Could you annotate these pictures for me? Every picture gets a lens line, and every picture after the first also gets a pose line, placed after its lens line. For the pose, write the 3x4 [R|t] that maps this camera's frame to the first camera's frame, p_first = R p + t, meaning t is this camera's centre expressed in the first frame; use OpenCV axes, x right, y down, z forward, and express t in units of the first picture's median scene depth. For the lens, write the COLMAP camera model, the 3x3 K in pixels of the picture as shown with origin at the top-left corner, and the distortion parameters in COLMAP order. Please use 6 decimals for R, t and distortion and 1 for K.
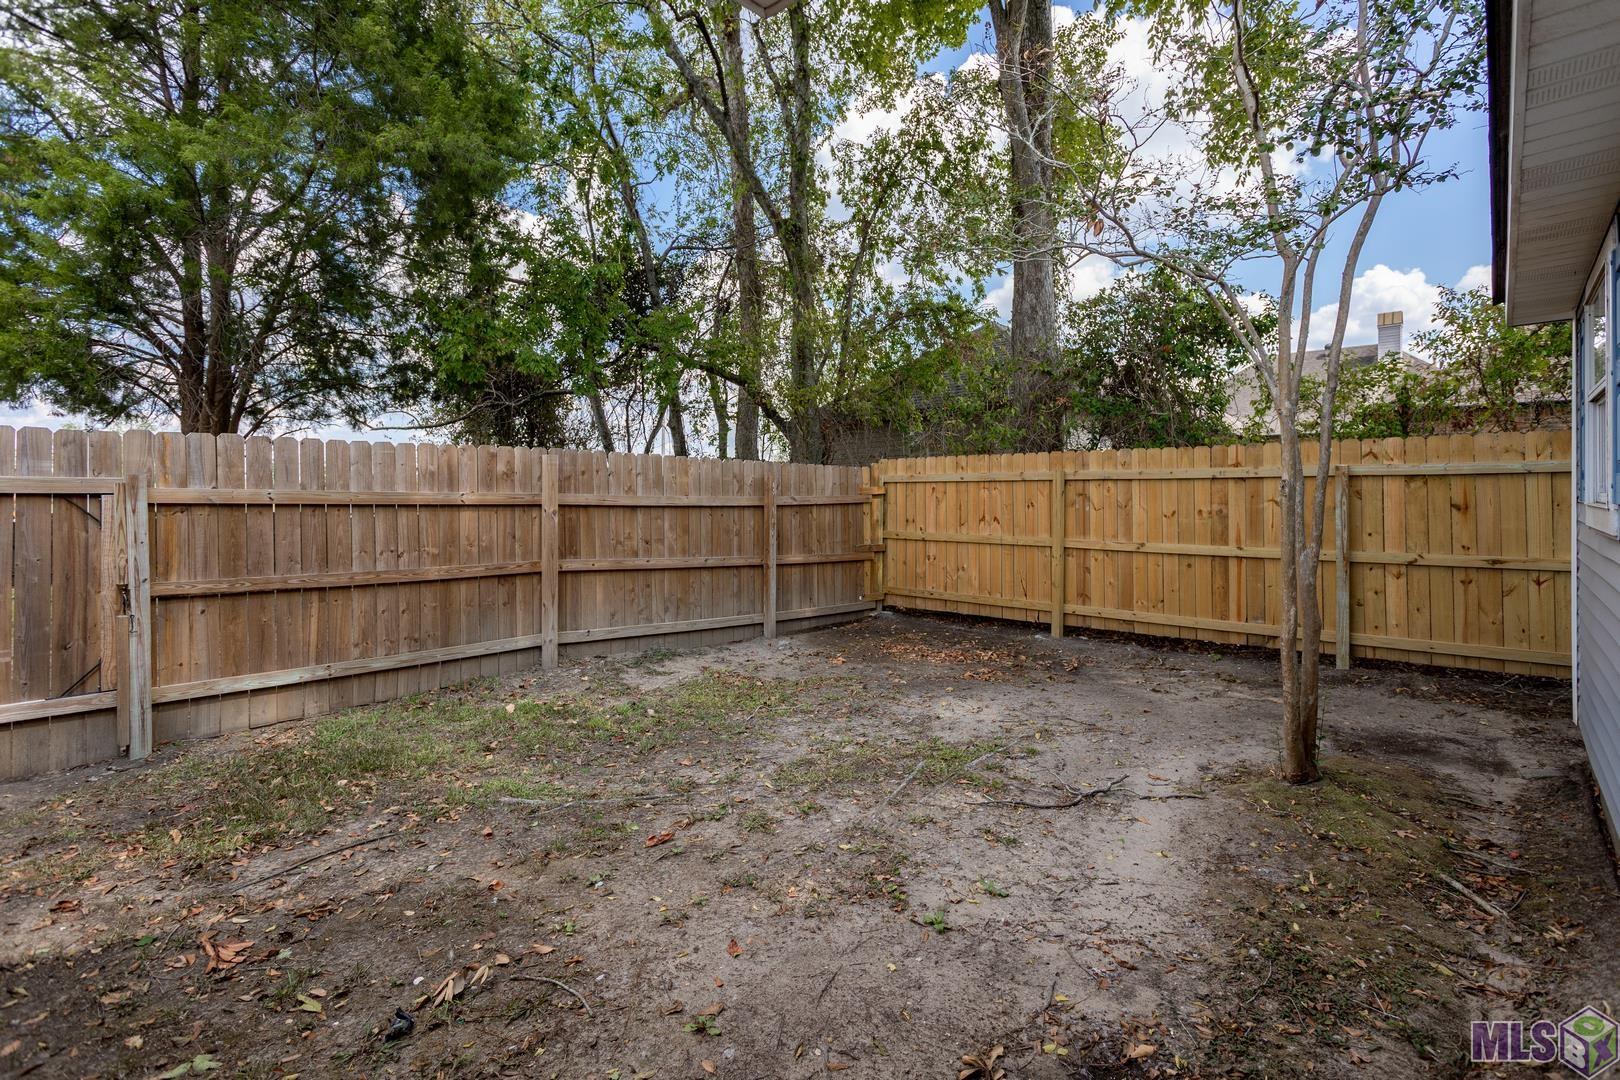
lens RADIAL K [[774.9, 0, 836.3], [0, 774.9, 497.2], [0, 0, 1]] dist [0.006783, -0.000860]
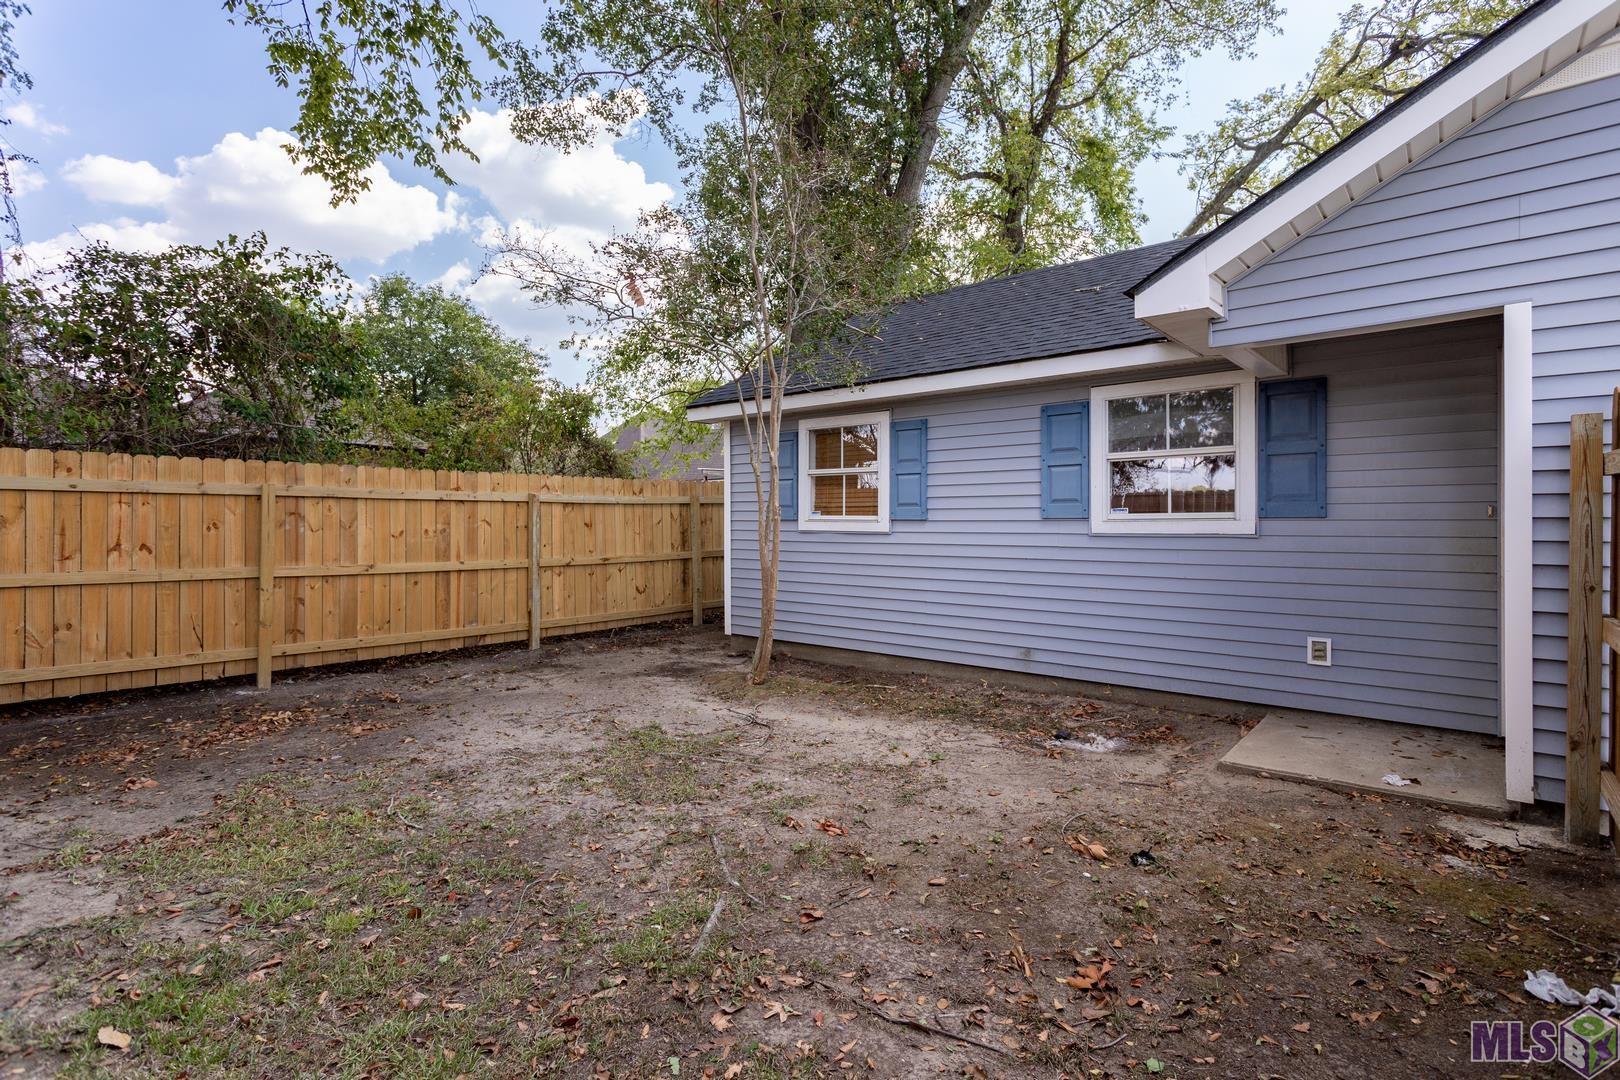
lens RADIAL K [[774.9, 0, 812.0], [0, 774.9, 527.4], [0, 0, 1]] dist [0.006783, -0.000860]
pose [[0.005460, -0.006755, 0.999962, -0.645301], [-0.000430, 0.999977, 0.006757, 0.006817], [-0.999985, -0.000467, 0.005457, 0.507051]]
